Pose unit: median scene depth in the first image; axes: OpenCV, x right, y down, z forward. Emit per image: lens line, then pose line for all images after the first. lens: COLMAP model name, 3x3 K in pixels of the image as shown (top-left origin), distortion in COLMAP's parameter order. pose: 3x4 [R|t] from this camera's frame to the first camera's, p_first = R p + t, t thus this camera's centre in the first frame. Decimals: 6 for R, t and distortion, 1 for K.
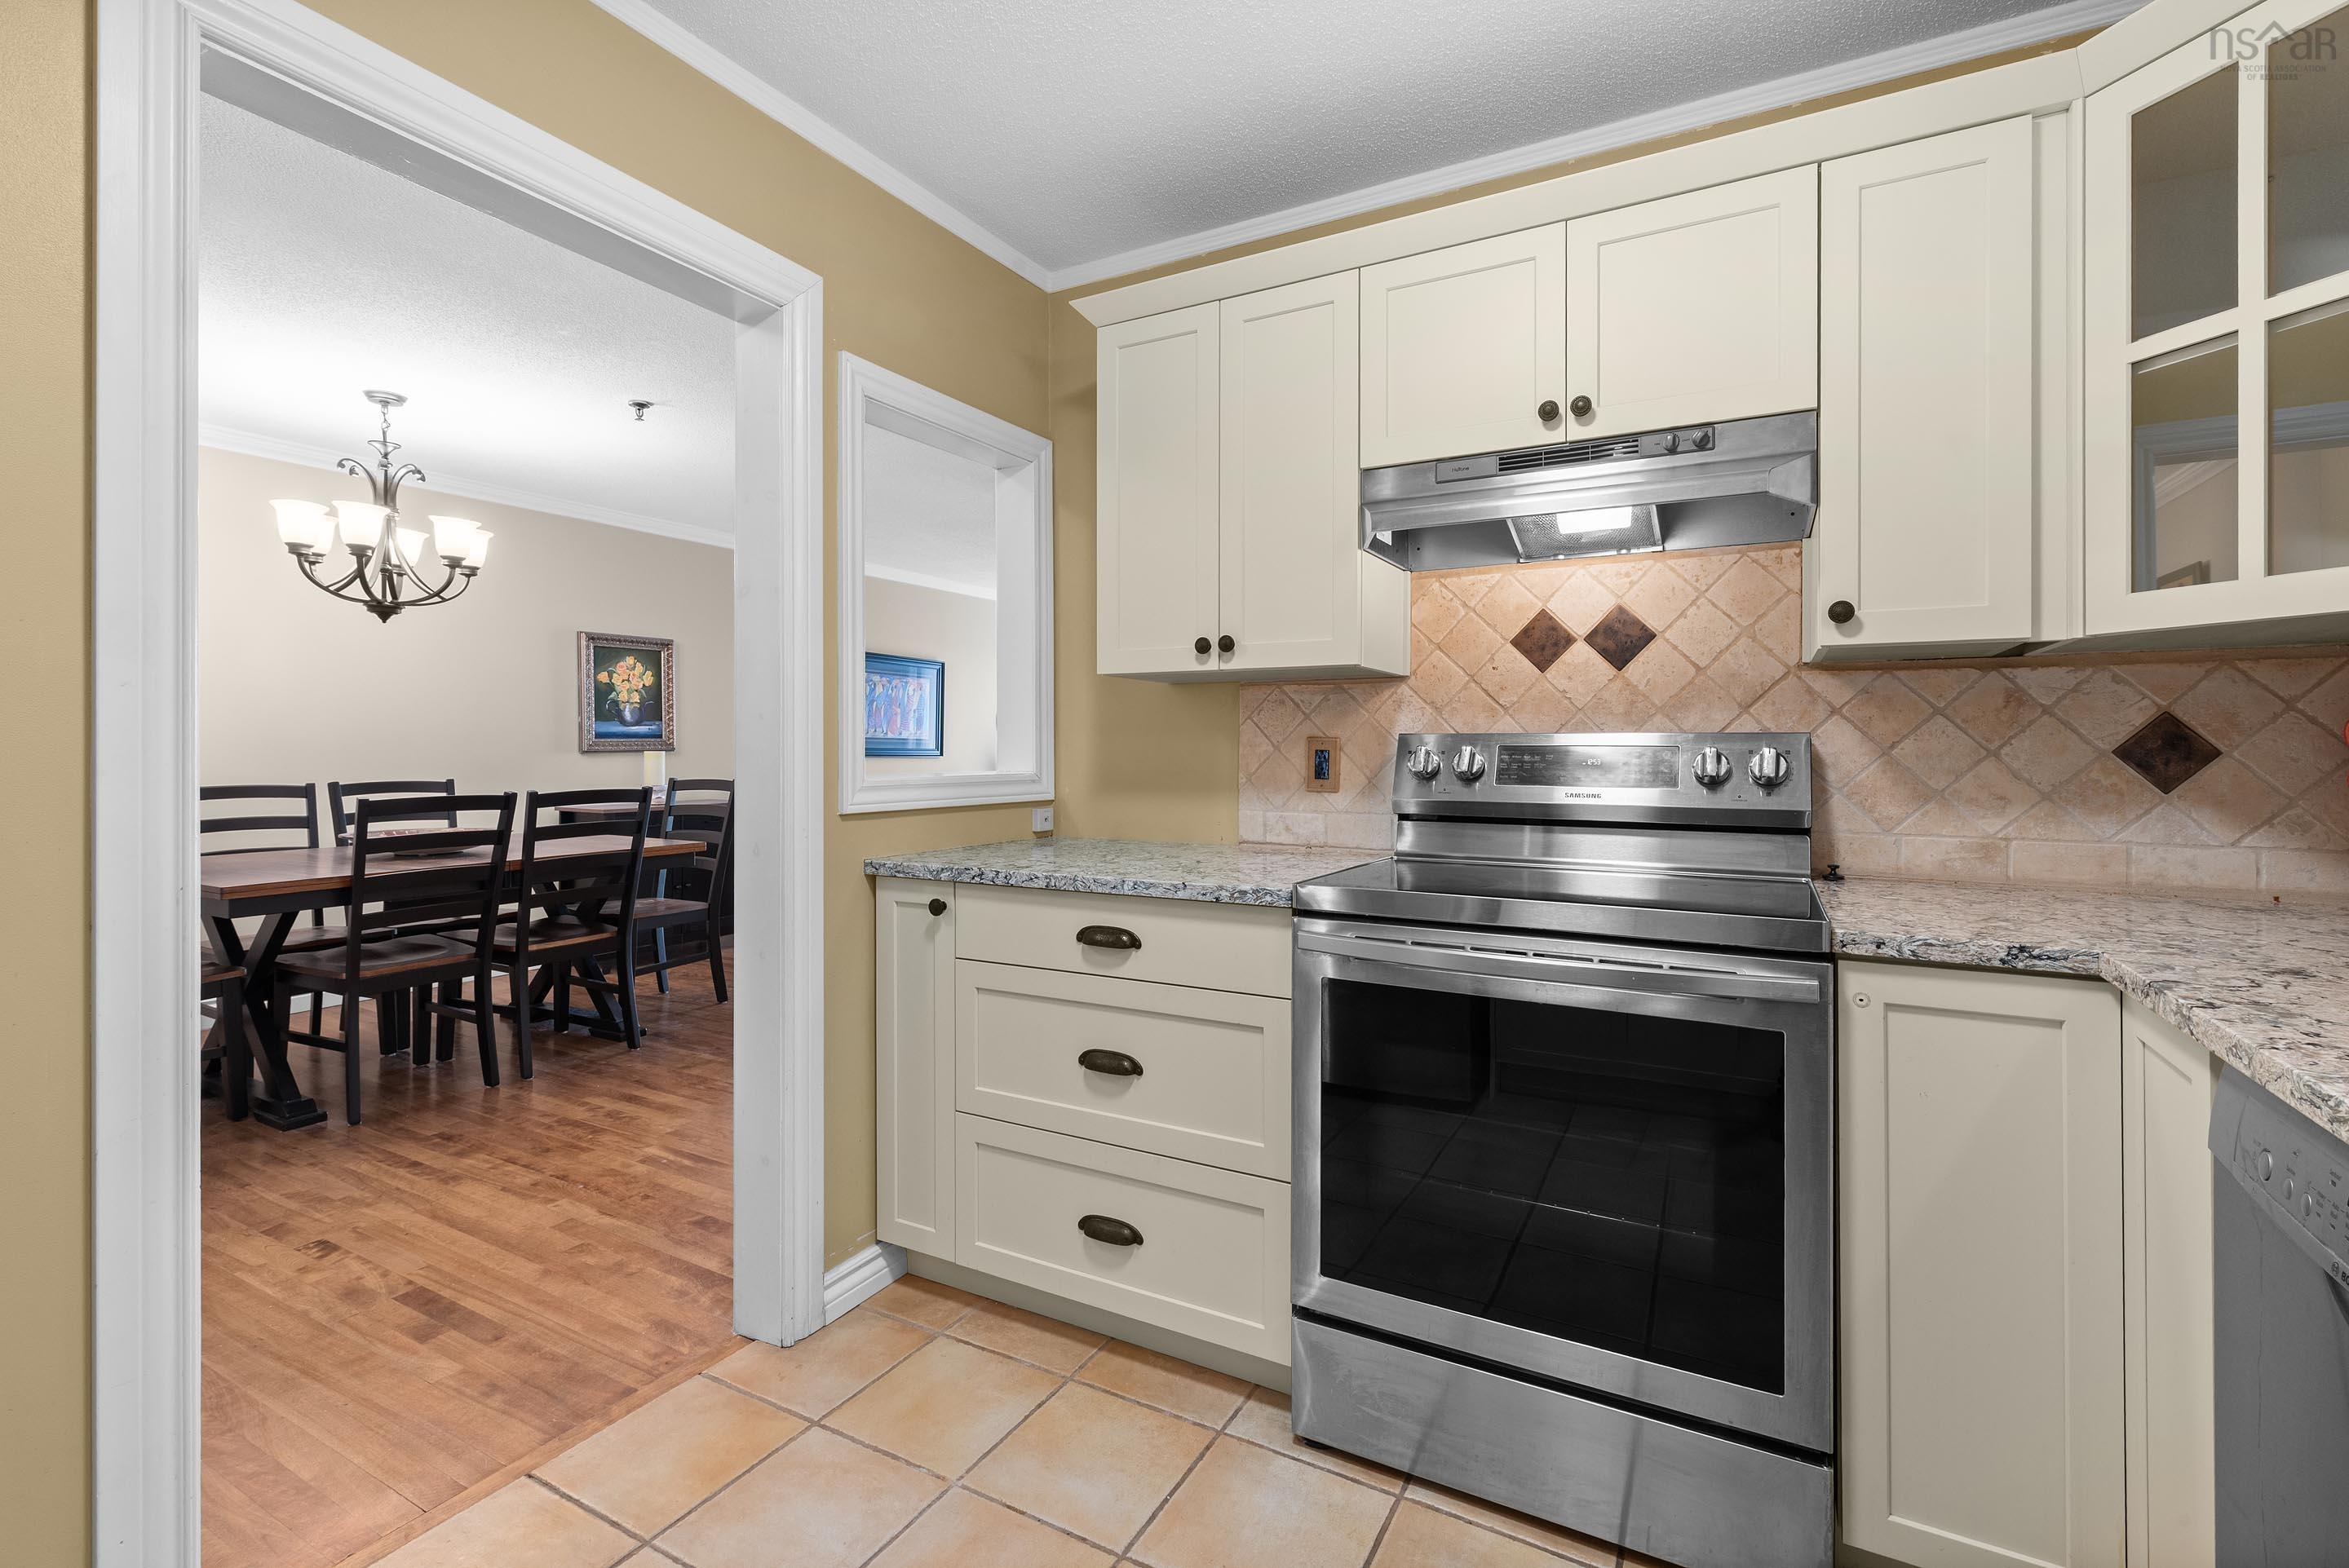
lens RADIAL K [[1034.4, 0, 1179.0], [0, 1034.4, 759.0], [0, 0, 1]] dist [-0.001696, -0.000311]
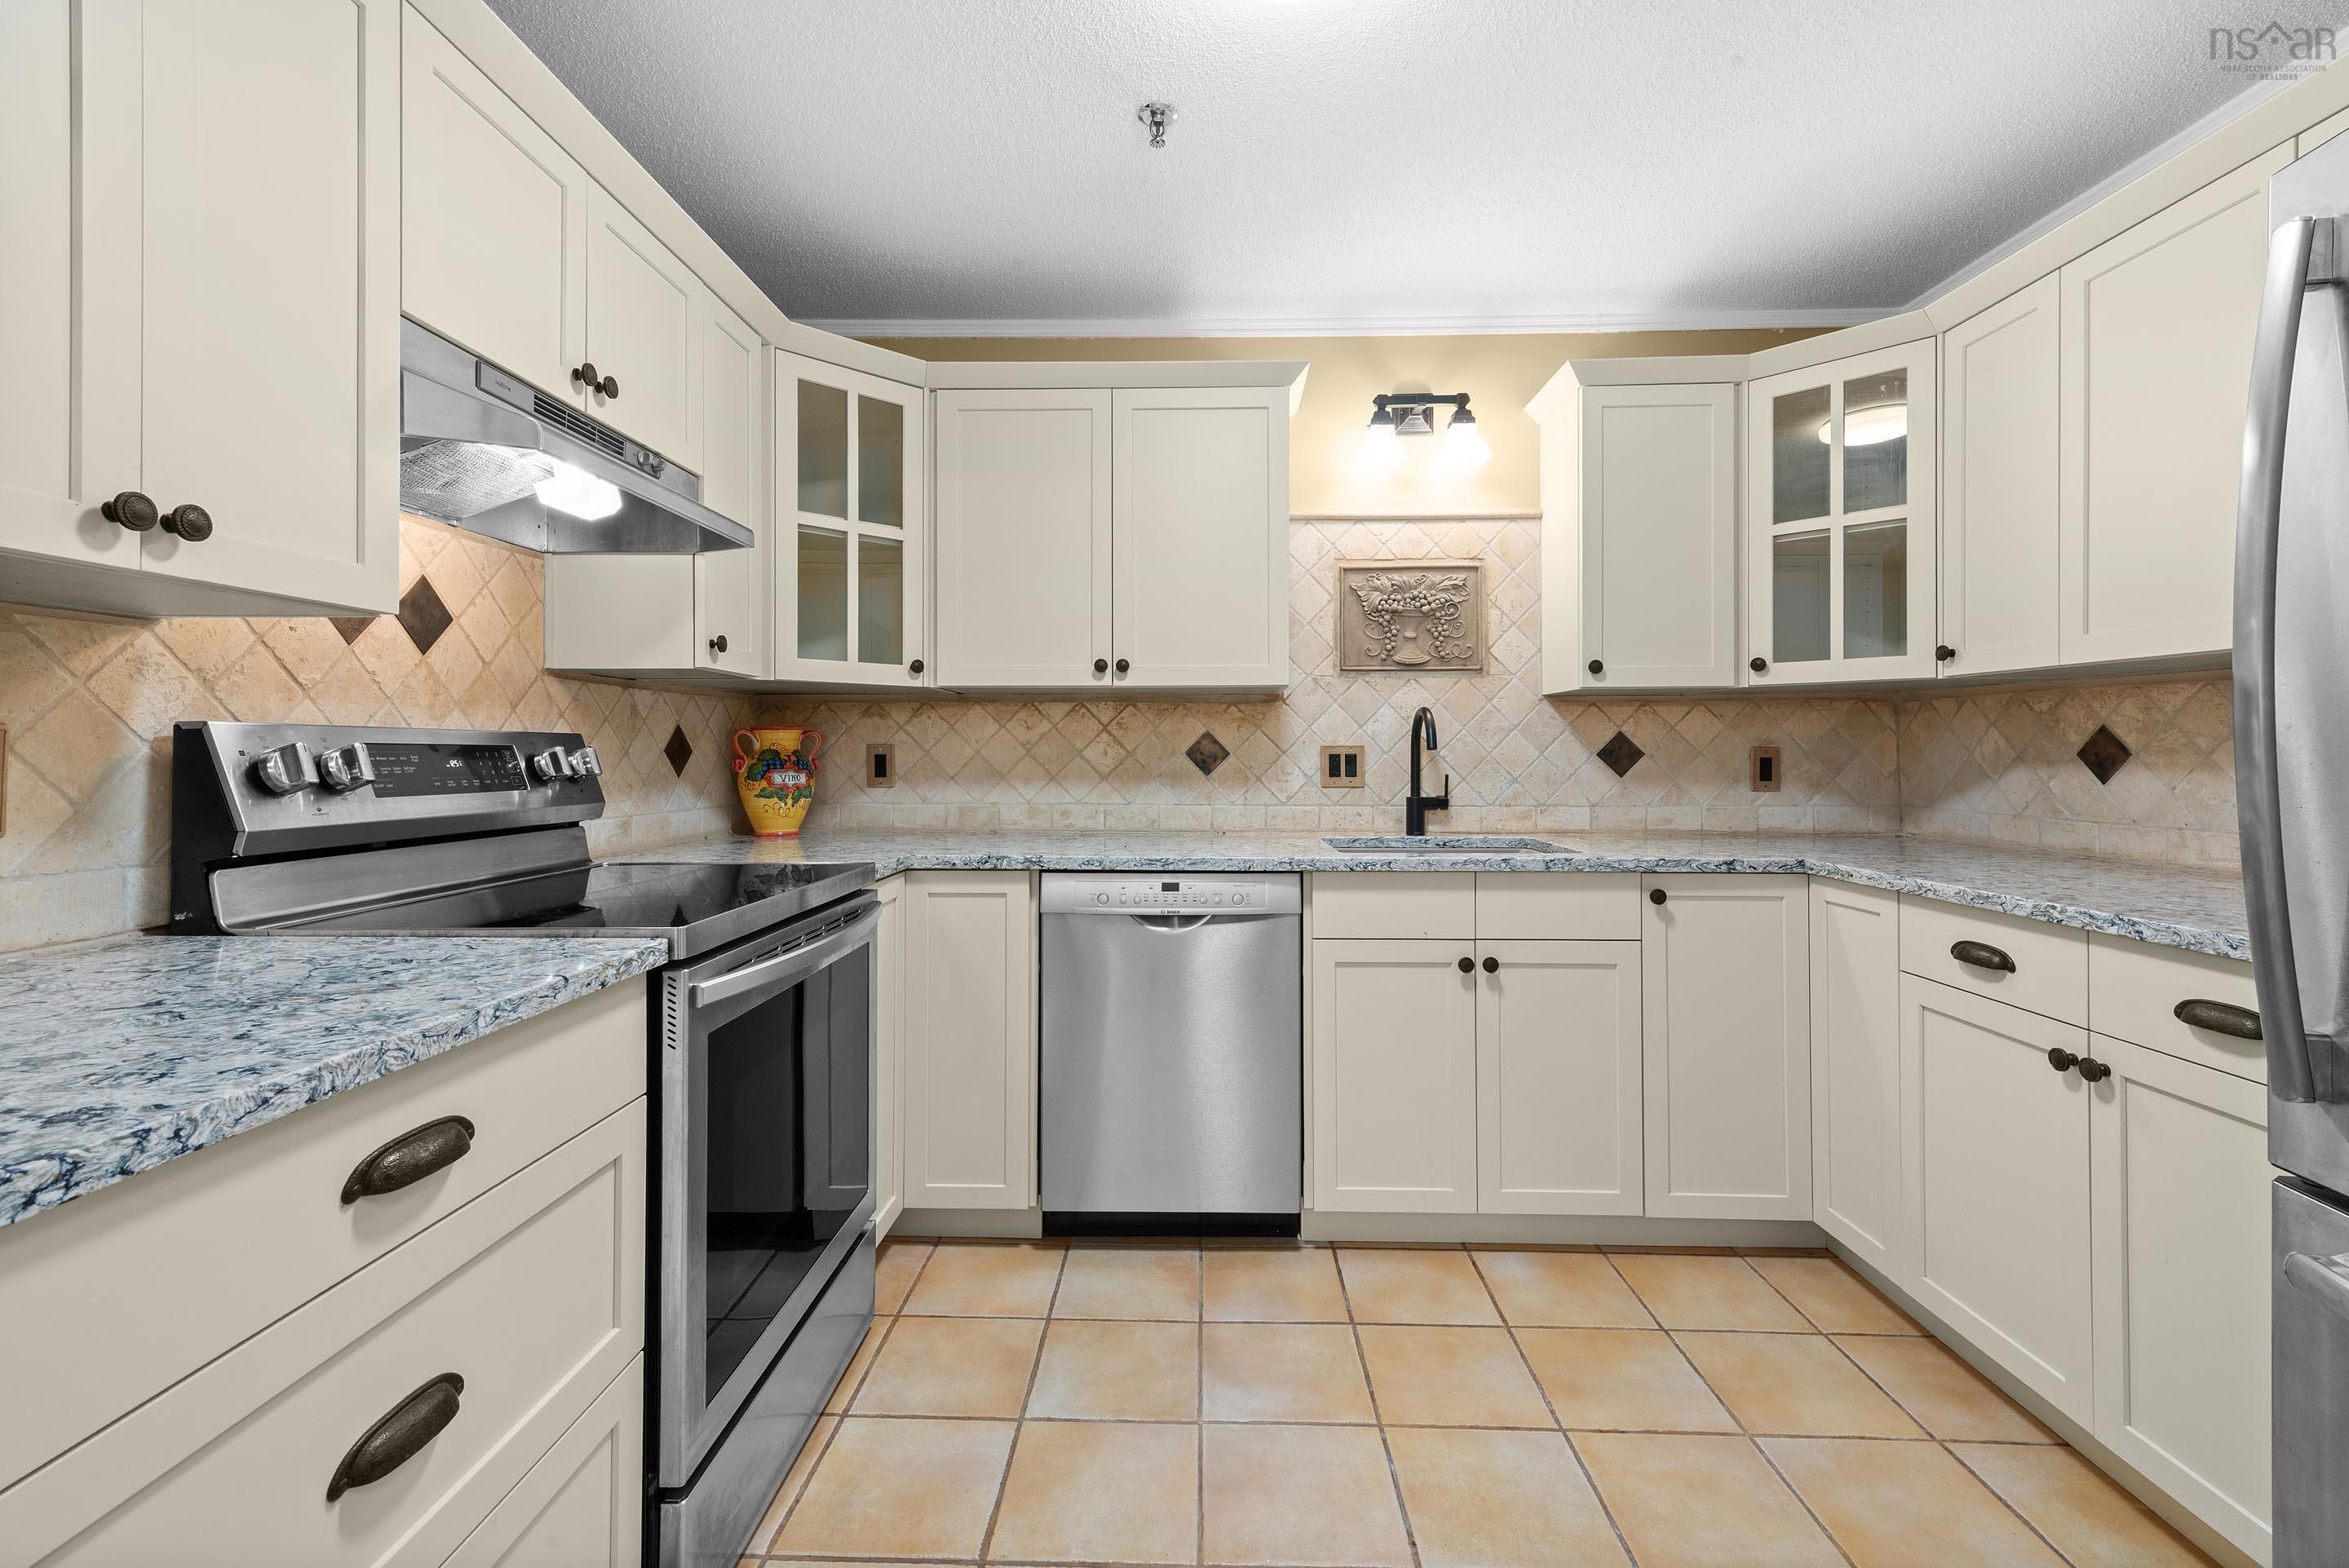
lens RADIAL K [[1032.6, 0, 1190.9], [0, 1032.6, 743.3], [0, 0, 1]] dist [-0.000933, -0.000212]
pose [[-0.485387, 0.004074, 0.874290, -0.645797], [0.004543, 0.999987, -0.002137, -0.009706], [-0.874288, 0.002935, -0.485399, 0.919905]]
